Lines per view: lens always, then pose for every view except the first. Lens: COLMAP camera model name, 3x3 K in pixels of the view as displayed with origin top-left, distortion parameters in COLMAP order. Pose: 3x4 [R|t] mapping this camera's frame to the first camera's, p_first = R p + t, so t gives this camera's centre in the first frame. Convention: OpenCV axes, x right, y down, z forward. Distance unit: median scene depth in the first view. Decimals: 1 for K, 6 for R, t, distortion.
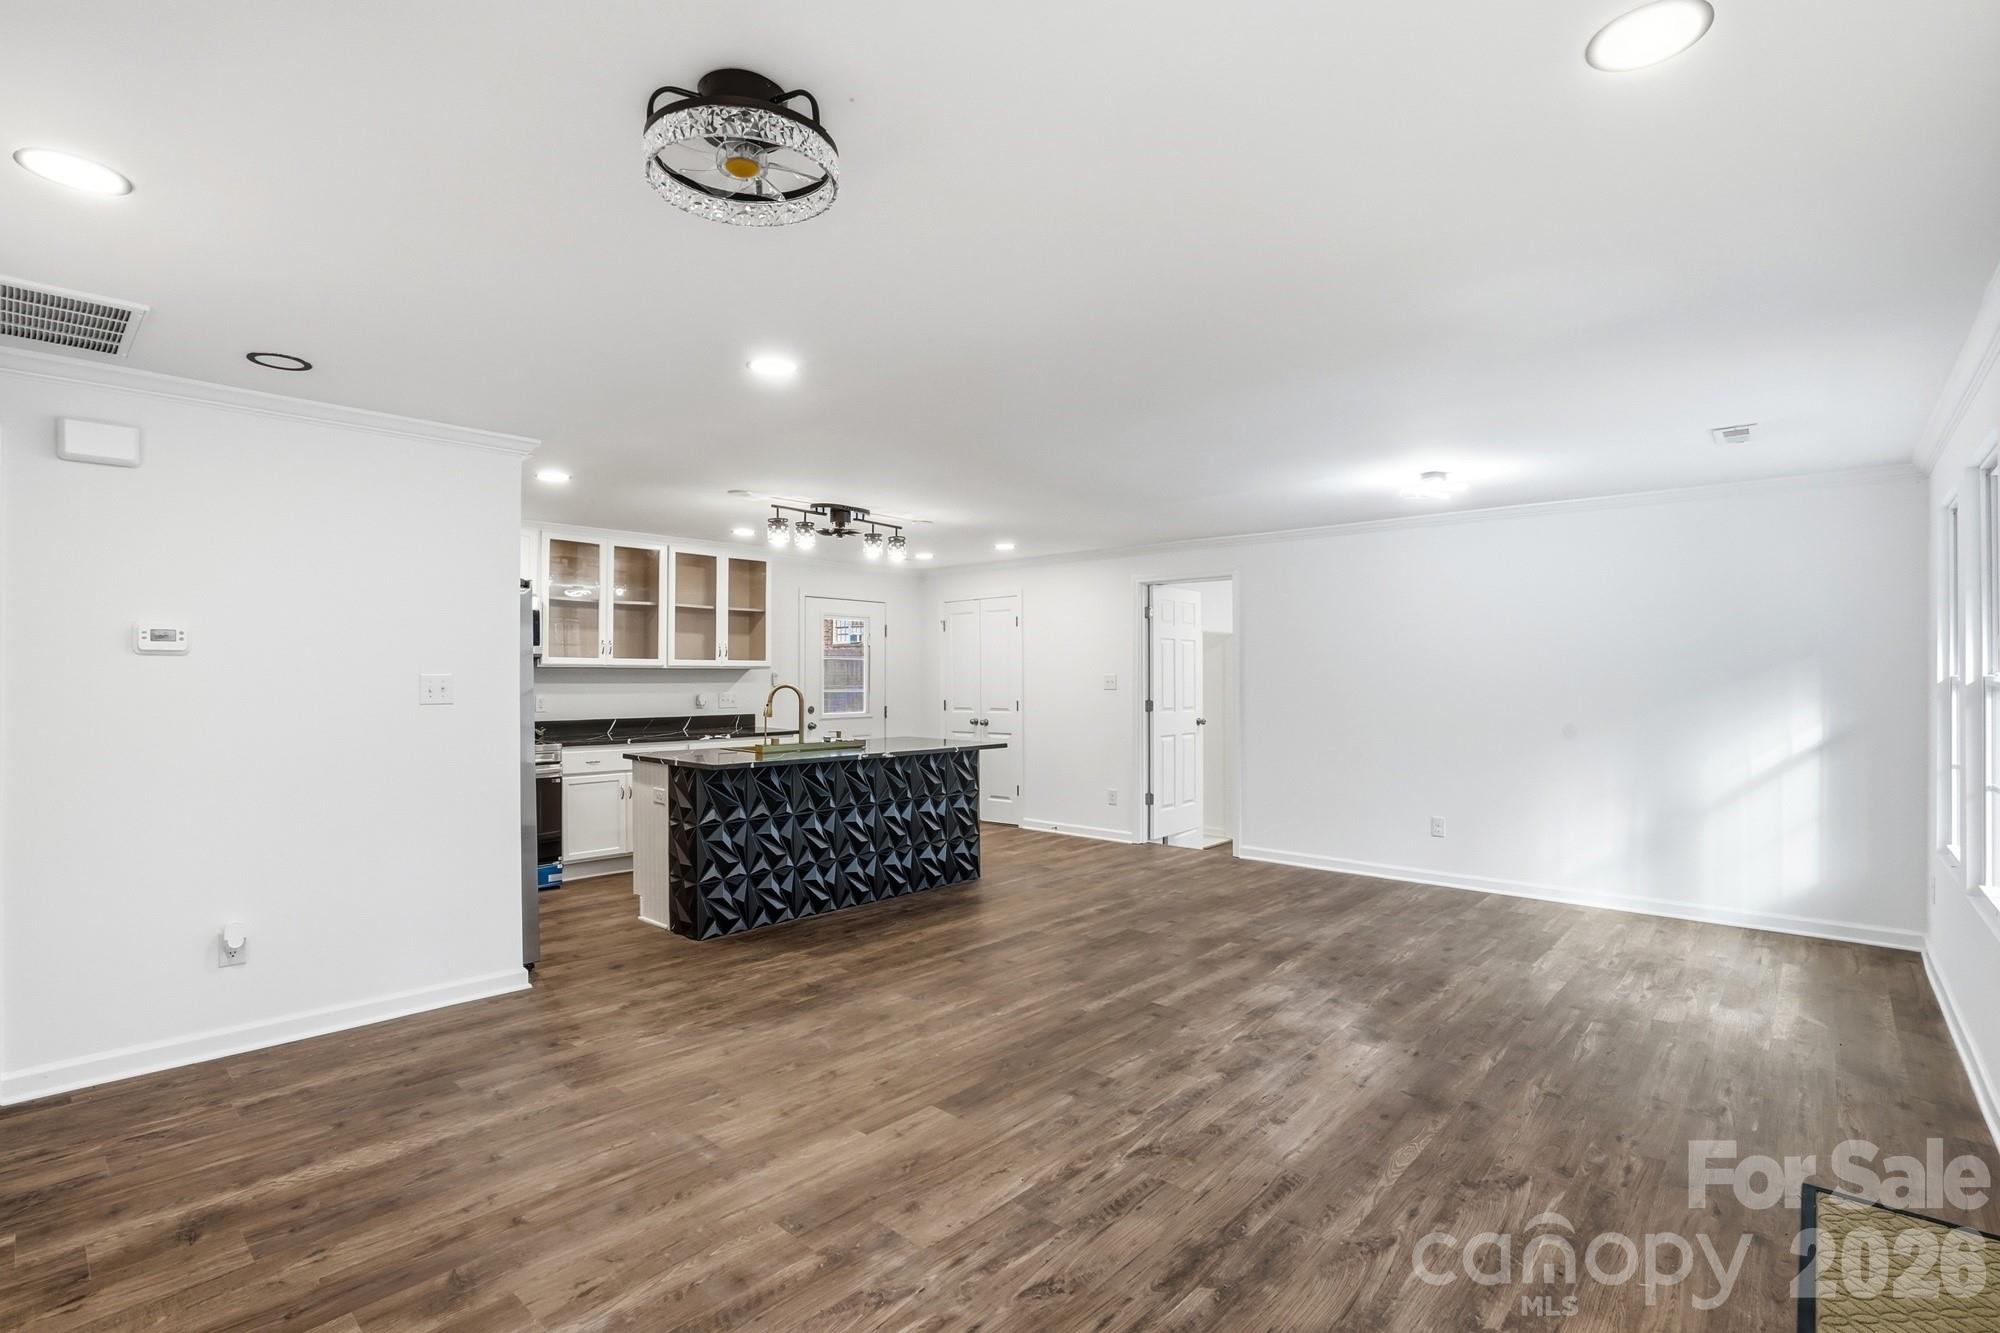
lens RADIAL K [[945.6, 0, 1000.0], [0, 945.6, 666.5], [0, 0, 1]] dist [-0.058816, 0.023207]
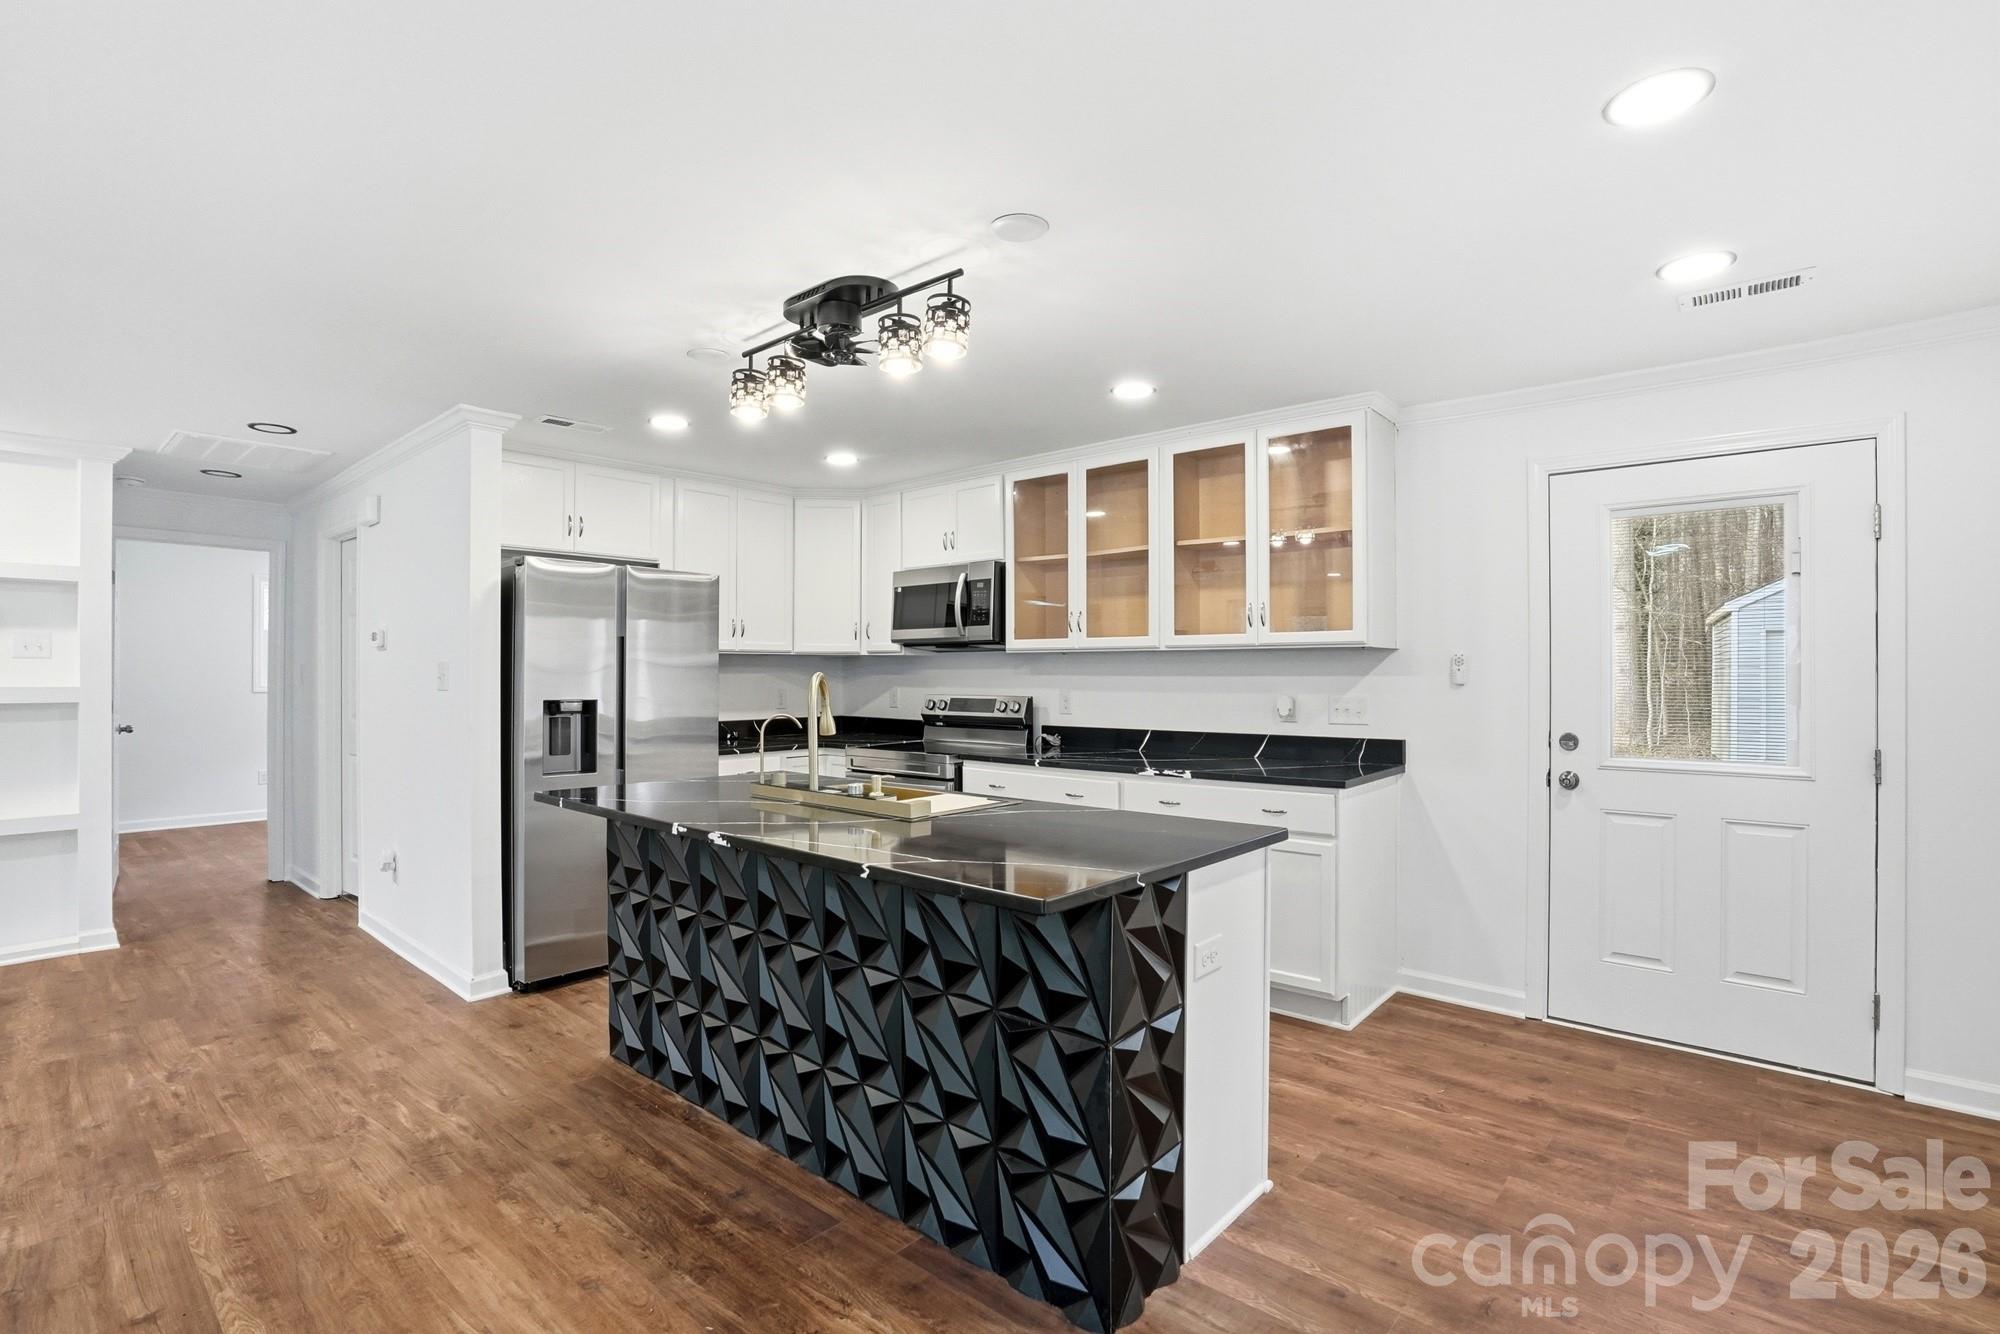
lens RADIAL K [[933.0, 0, 1008.4], [0, 933.0, 673.7], [0, 0, 1]] dist [-0.057674, 0.020279]
pose [[0.024975, -0.000068, -0.999688, 0.371282], [0.010657, 0.999943, 0.000198, 0.024392], [0.999631, -0.010659, 0.024975, 1.374034]]
